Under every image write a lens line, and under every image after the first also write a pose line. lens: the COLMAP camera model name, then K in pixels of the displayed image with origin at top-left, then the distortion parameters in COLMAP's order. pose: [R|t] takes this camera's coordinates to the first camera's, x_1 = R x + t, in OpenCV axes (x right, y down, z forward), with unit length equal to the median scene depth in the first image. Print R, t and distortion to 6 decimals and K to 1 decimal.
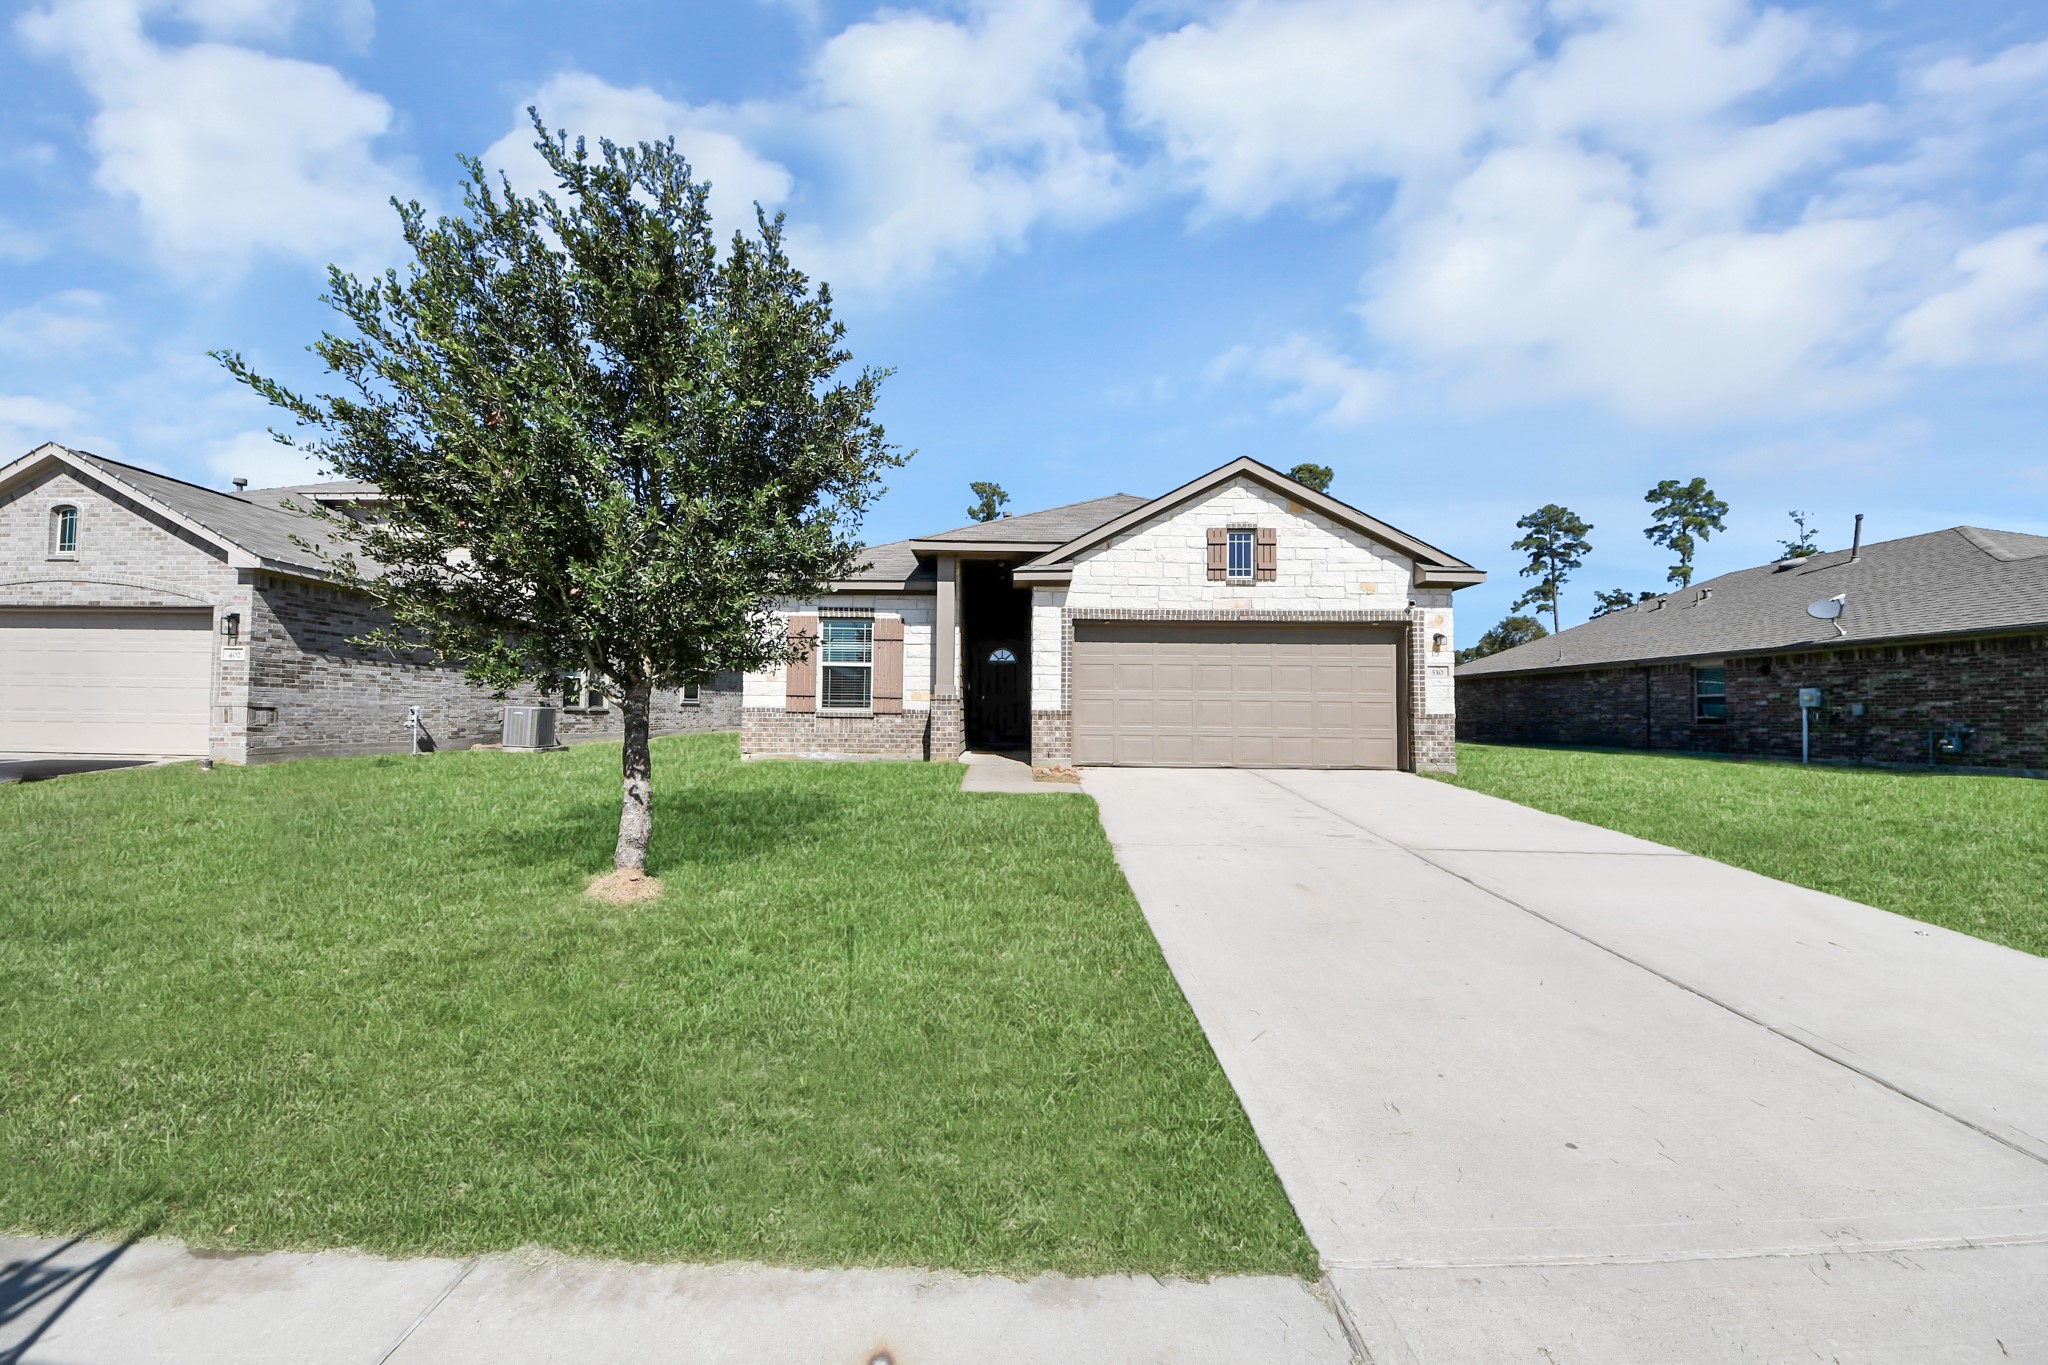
lens RADIAL K [[745.0, 0, 985.8], [0, 745.0, 670.8], [0, 0, 1]] dist [0.032263, -0.024475]
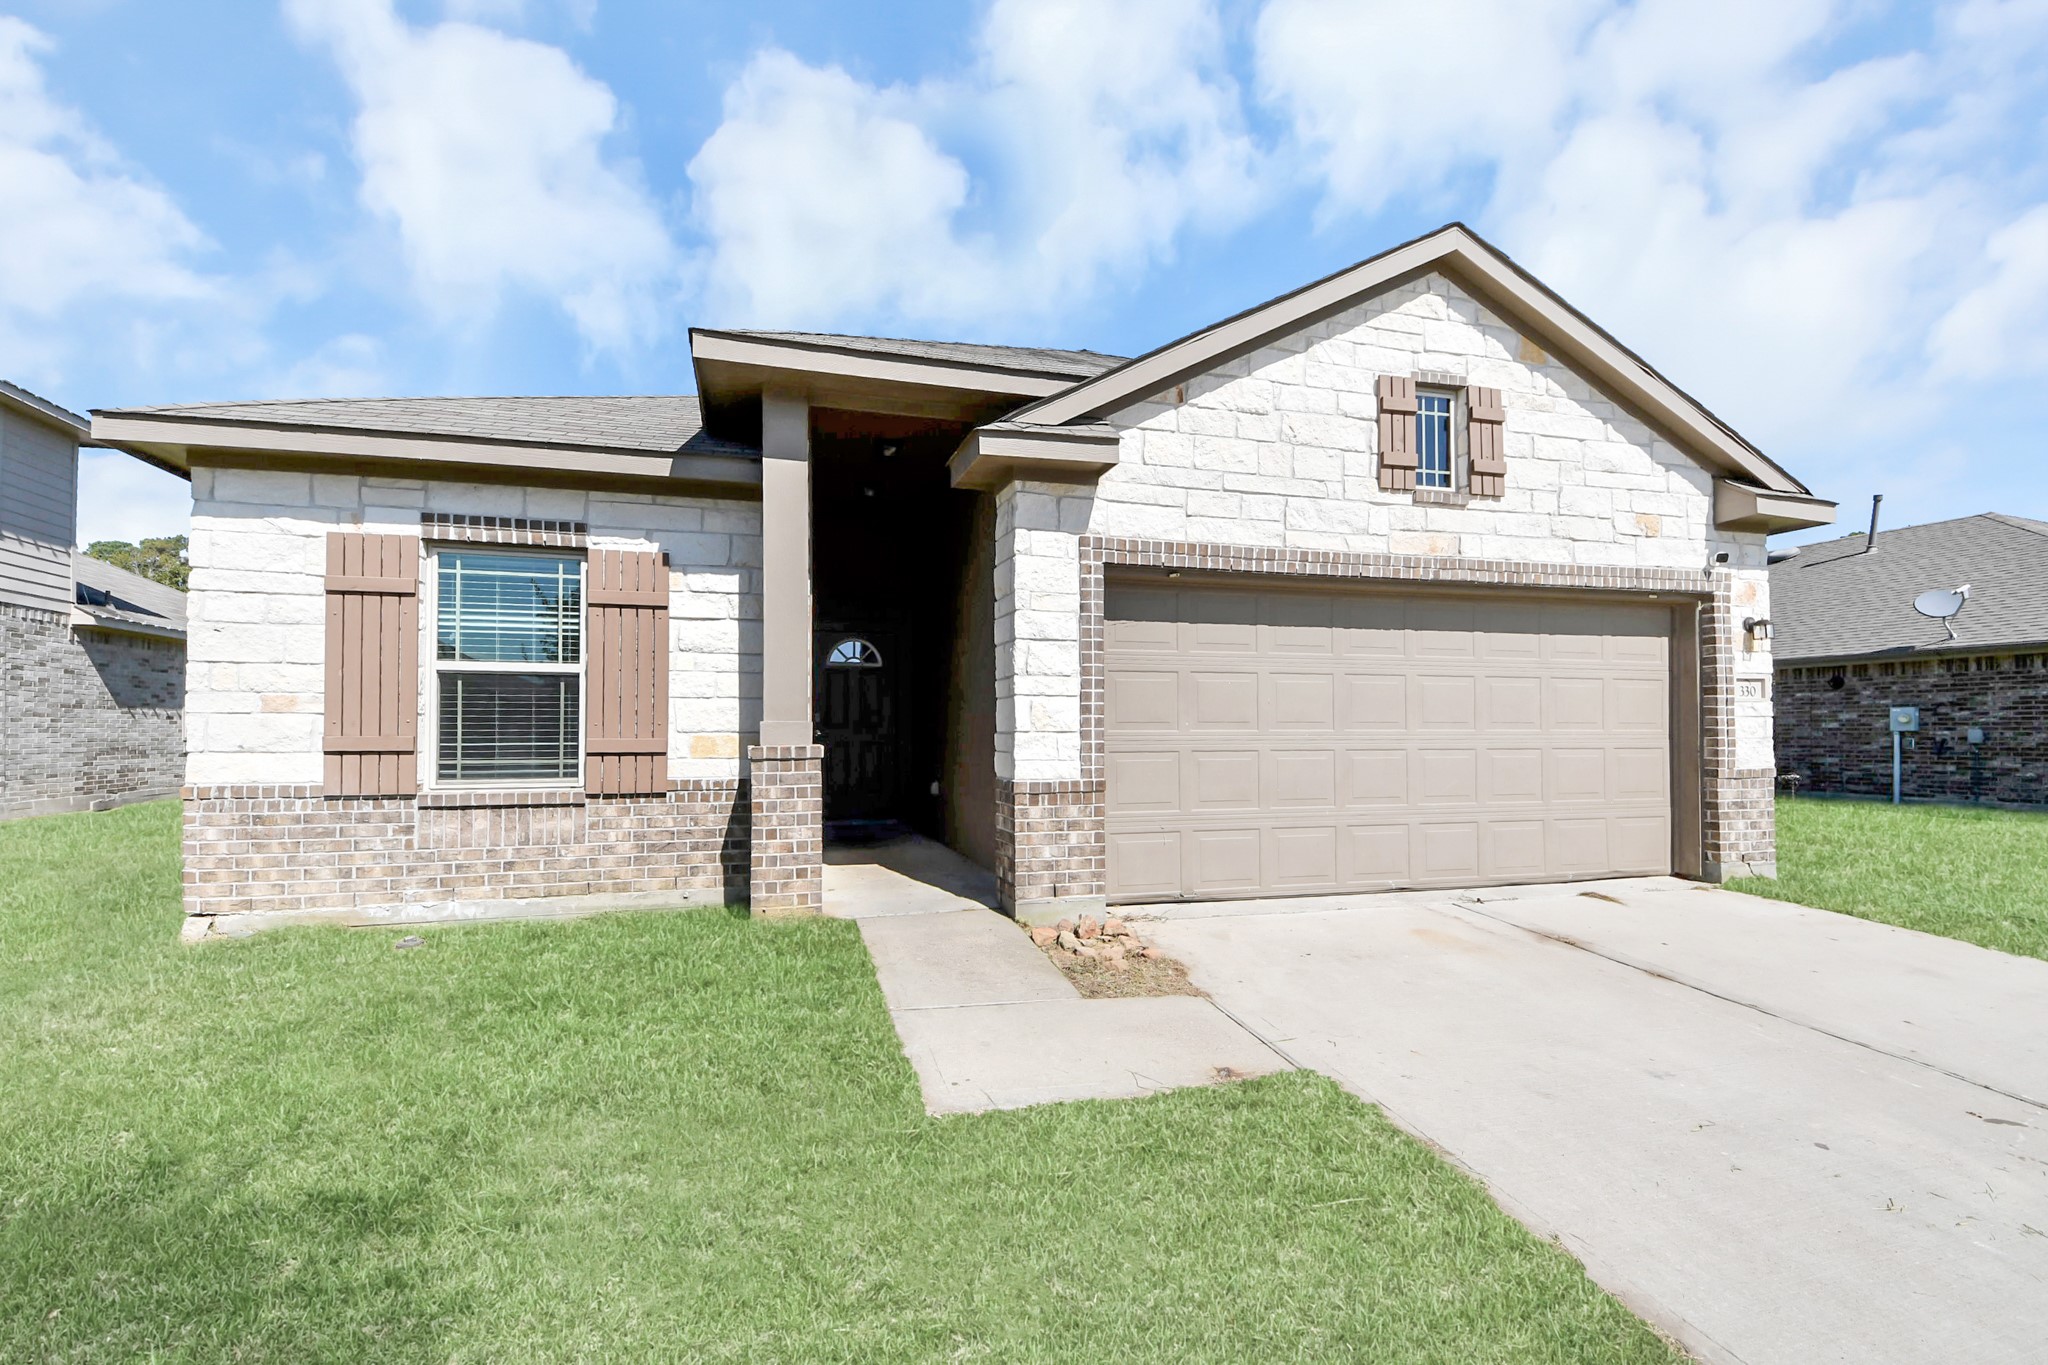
lens RADIAL K [[938.1, 0, 1023.5], [0, 938.1, 711.8], [0, 0, 1]] dist [0.012020, -0.000067]
pose [[0.956370, -0.006273, 0.292092, -0.078027], [-0.004169, 0.999375, 0.035114, -0.003935], [-0.292130, -0.034800, 0.955745, 0.476386]]
